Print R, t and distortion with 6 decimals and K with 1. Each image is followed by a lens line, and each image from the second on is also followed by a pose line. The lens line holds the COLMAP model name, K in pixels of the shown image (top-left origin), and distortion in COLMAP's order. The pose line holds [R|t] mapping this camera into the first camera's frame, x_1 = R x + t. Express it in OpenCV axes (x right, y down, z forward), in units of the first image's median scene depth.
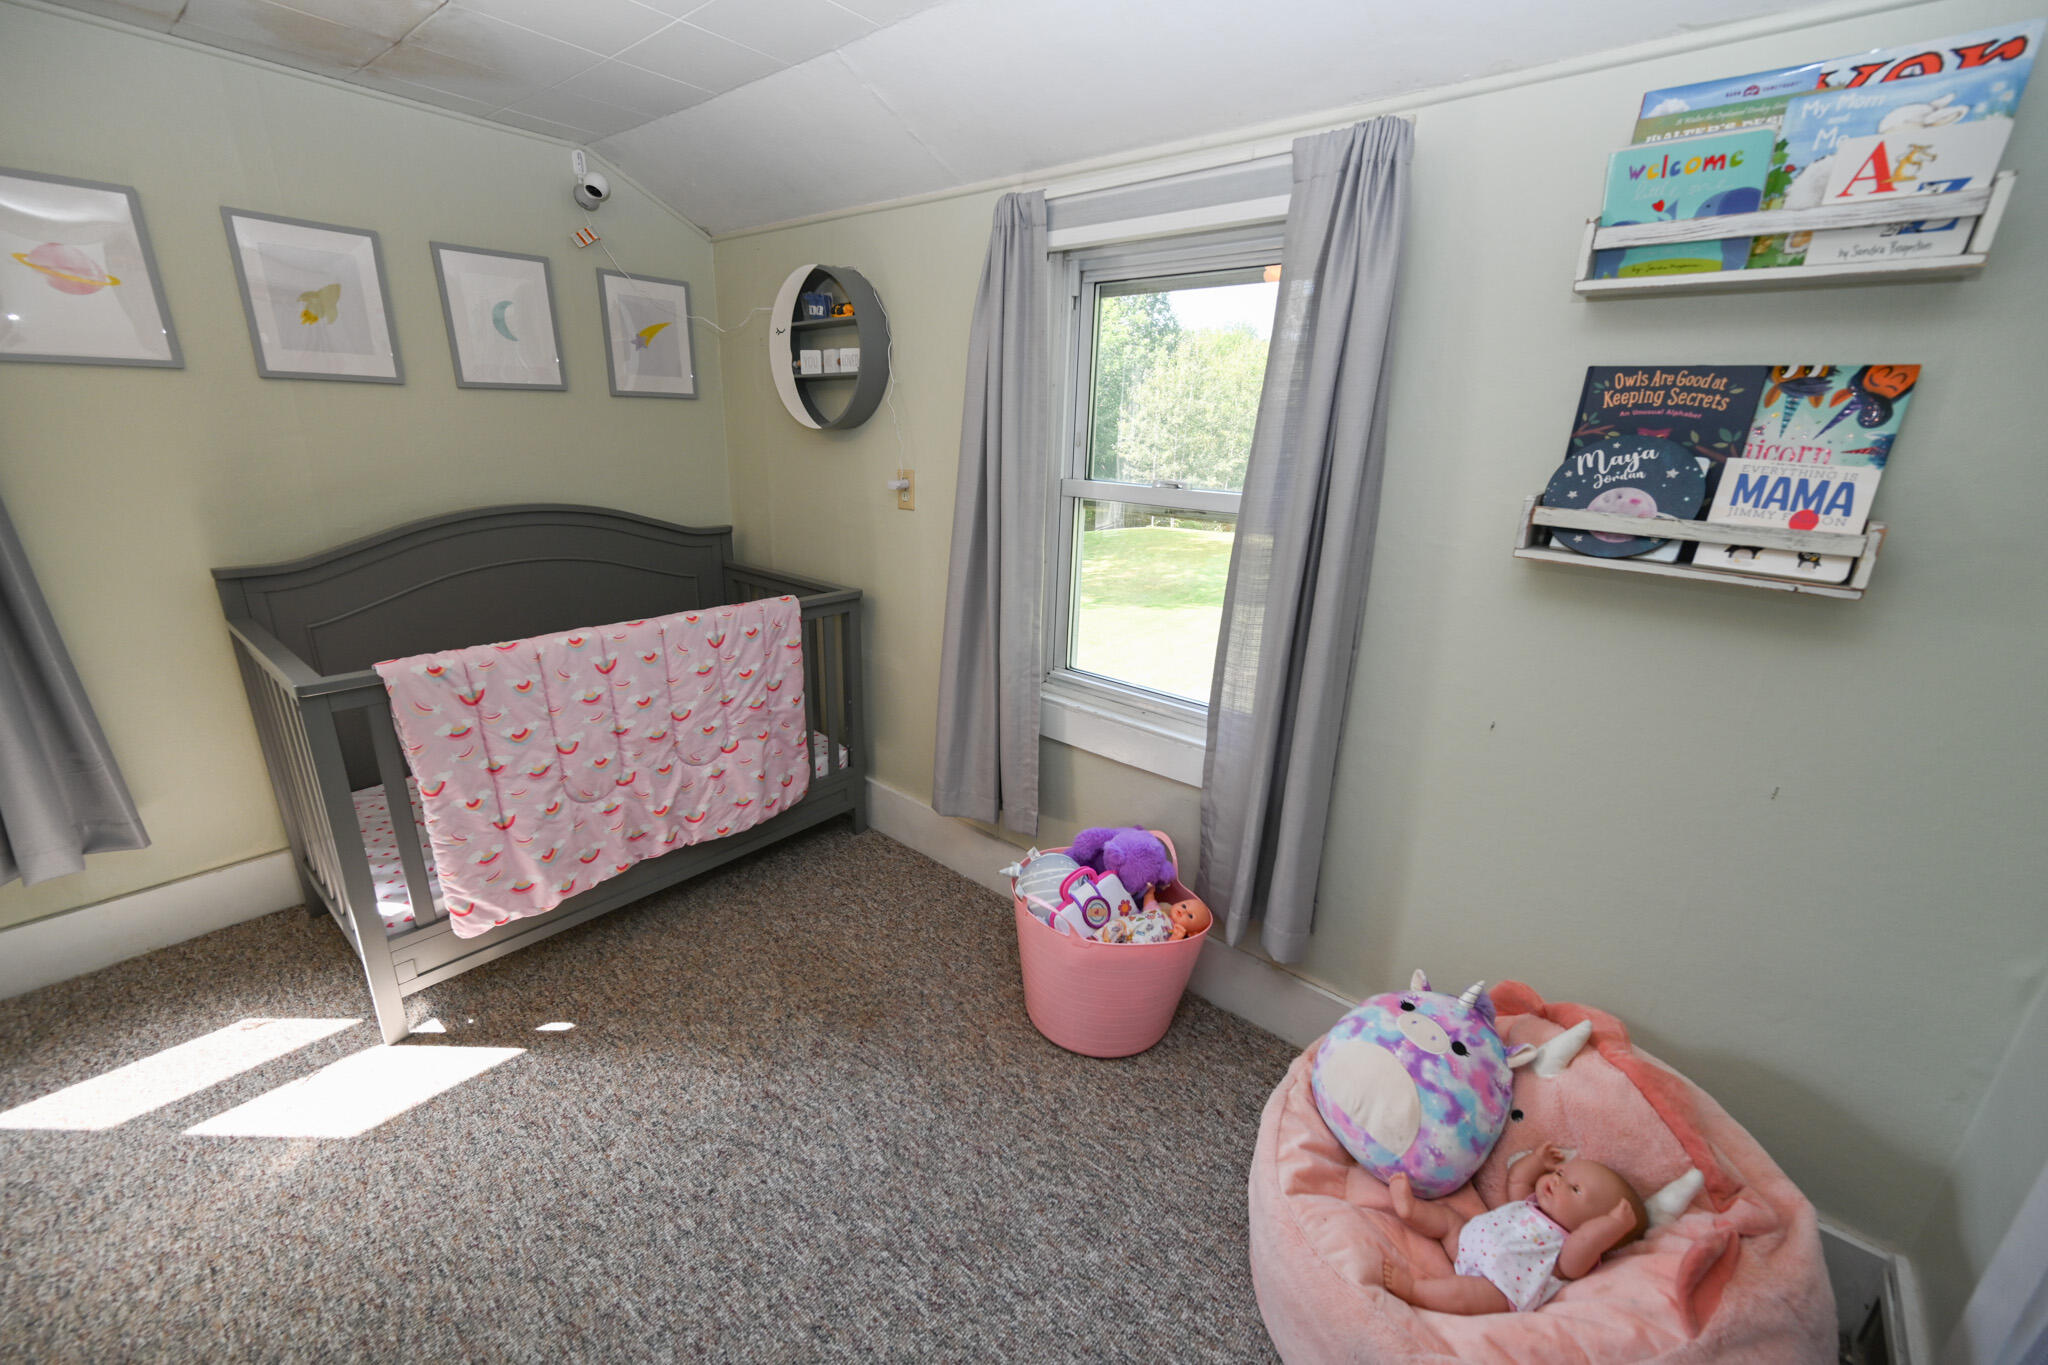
lens RADIAL K [[805.6, 0, 1021.5], [0, 805.6, 689.1], [0, 0, 1]] dist [-0.000386, 0.000556]
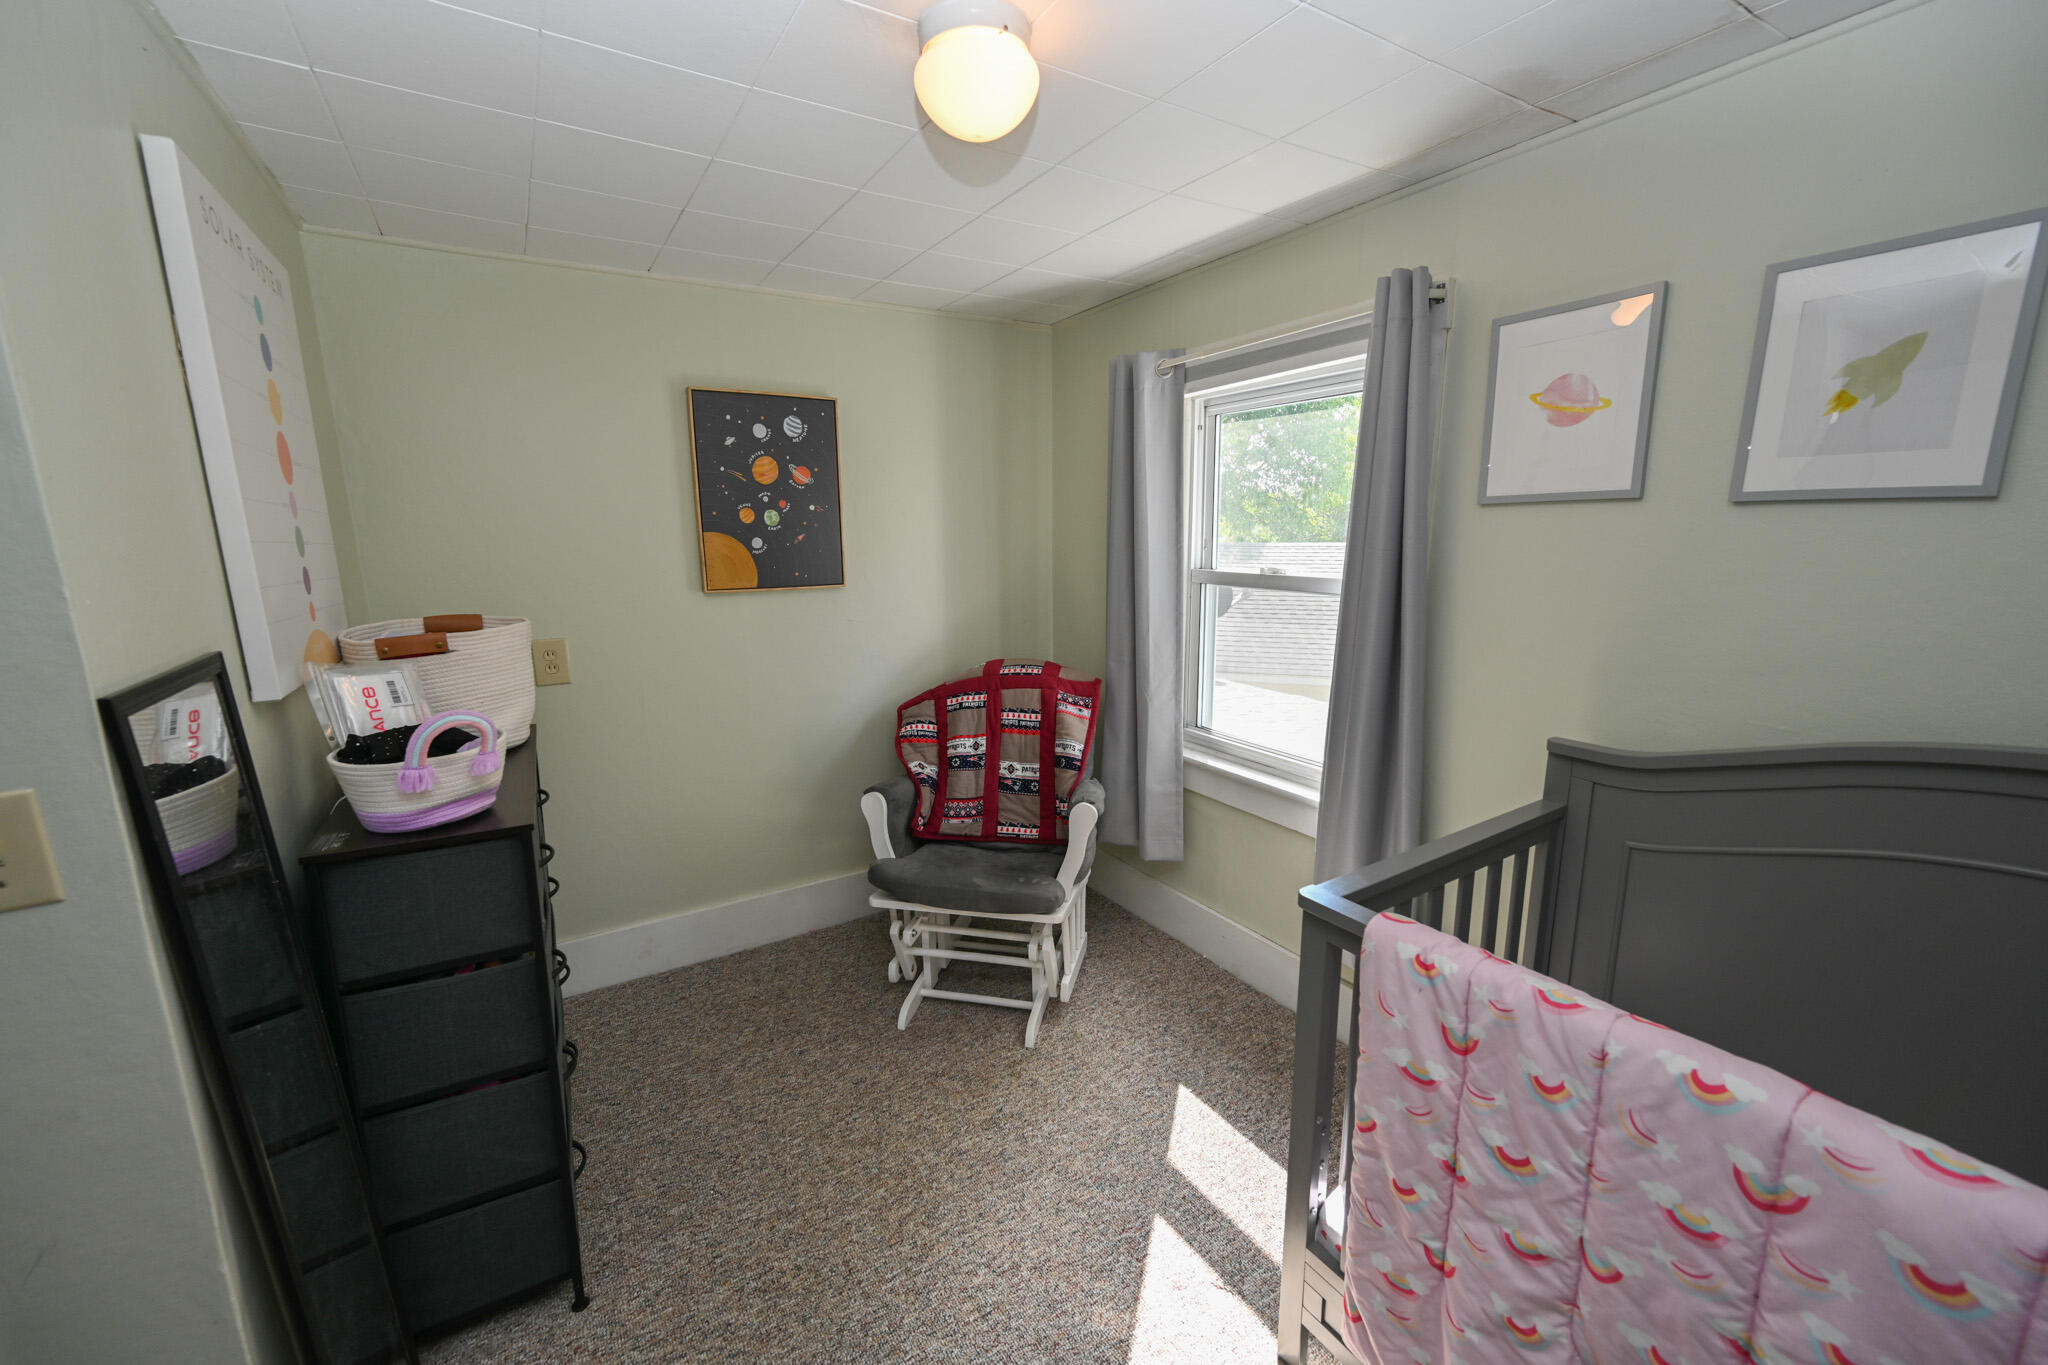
lens RADIAL K [[805.6, 0, 1021.5], [0, 805.6, 689.1], [0, 0, 1]] dist [-0.000386, 0.000556]
pose [[-0.297078, 0.158662, -0.941579, -0.098912], [-0.303728, 0.919179, 0.250716, -0.257164], [0.905259, 0.360466, -0.224878, 0.744531]]
